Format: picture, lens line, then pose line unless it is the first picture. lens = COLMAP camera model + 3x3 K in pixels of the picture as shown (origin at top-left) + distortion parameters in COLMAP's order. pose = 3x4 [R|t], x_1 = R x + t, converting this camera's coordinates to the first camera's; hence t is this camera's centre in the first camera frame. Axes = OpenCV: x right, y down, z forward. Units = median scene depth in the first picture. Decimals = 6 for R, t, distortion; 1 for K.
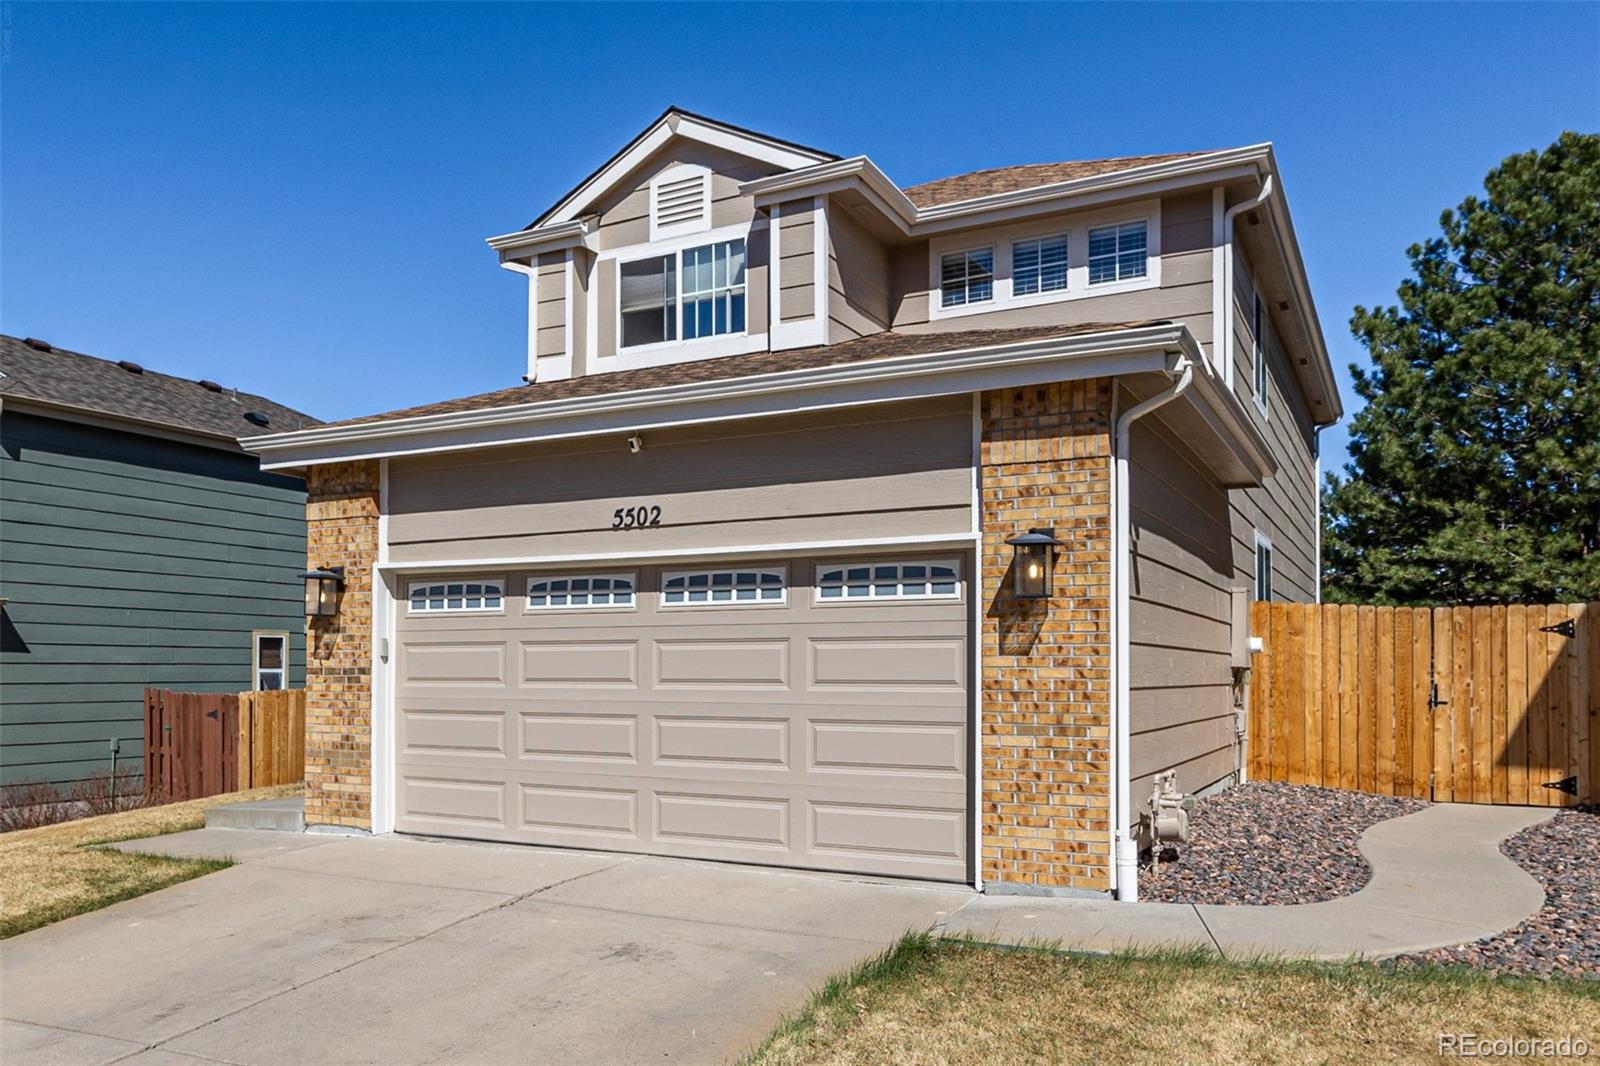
lens RADIAL K [[1320.8, 0, 627.9], [0, 1320.8, 652.8], [0, 0, 1]] dist [-0.001365, -0.002427]
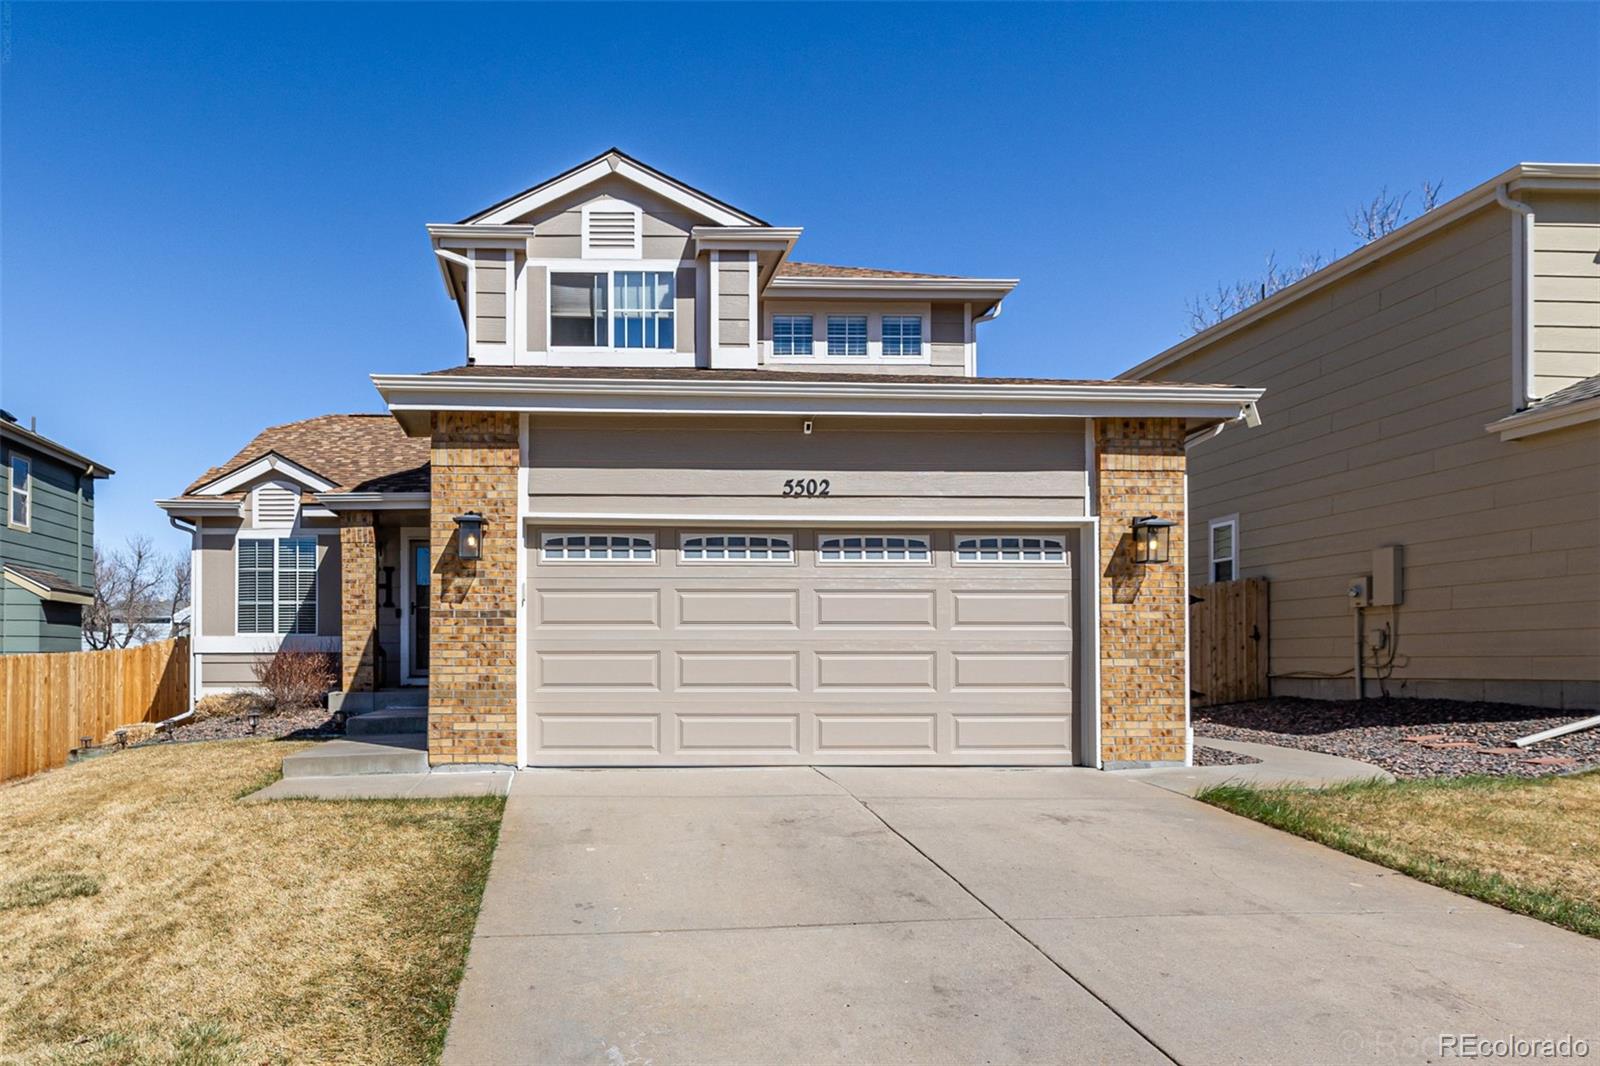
lens RADIAL K [[1040.9, 0, 798.7], [0, 1040.9, 638.4], [0, 0, 1]] dist [0.003343, 0.001414]
pose [[0.830449, 0.007292, 0.557046, -0.464791], [-0.007098, 0.999972, -0.002509, 0.033382], [-0.557049, -0.001871, 0.830478, 0.184415]]
